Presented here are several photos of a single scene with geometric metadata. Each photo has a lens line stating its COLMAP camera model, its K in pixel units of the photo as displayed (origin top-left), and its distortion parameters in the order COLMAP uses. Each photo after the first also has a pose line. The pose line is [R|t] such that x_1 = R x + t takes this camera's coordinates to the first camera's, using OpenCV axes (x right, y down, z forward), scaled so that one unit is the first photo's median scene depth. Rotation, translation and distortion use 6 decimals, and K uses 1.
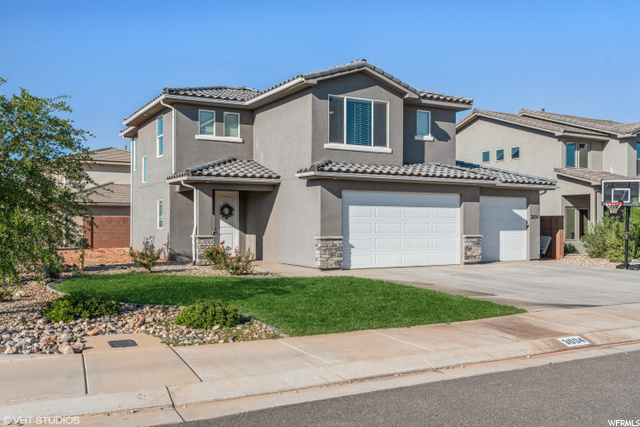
lens RADIAL K [[598.5, 0, 319.5], [0, 598.5, 217.1], [0, 0, 1]] dist [0.008465, 0.000000]
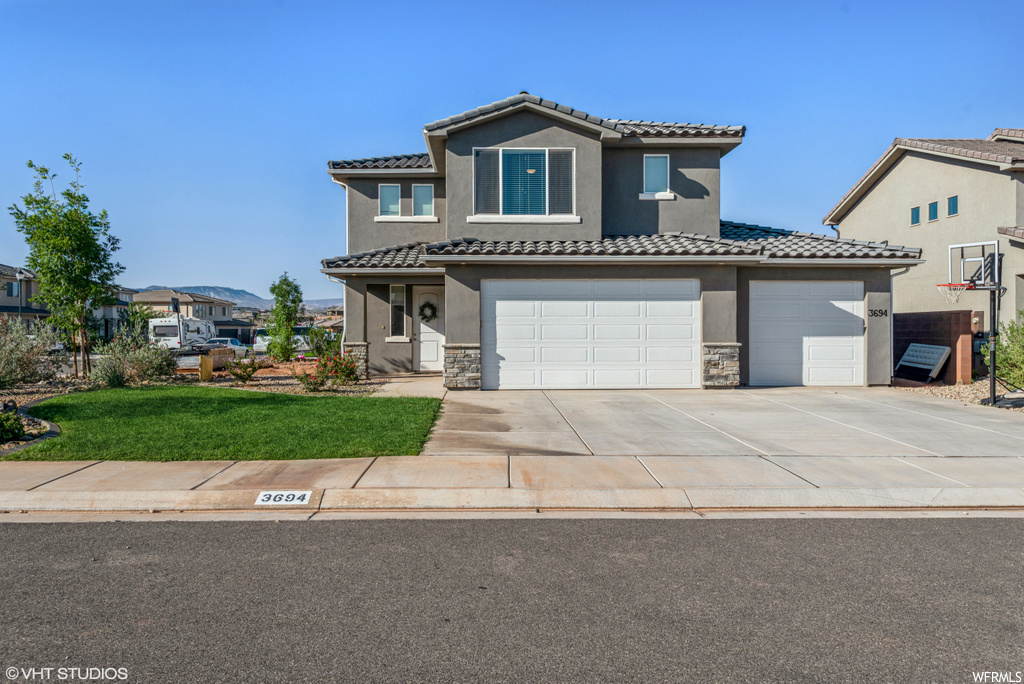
lens RADIAL K [[794.3, 0, 511.2], [0, 794.3, 336.2], [0, 0, 1]] dist [0.003571, 0.008584]
pose [[0.885808, -0.002410, -0.464046, 0.448952], [0.009946, 0.999855, 0.013793, 0.009096], [0.463946, -0.016834, 0.885704, 0.149722]]
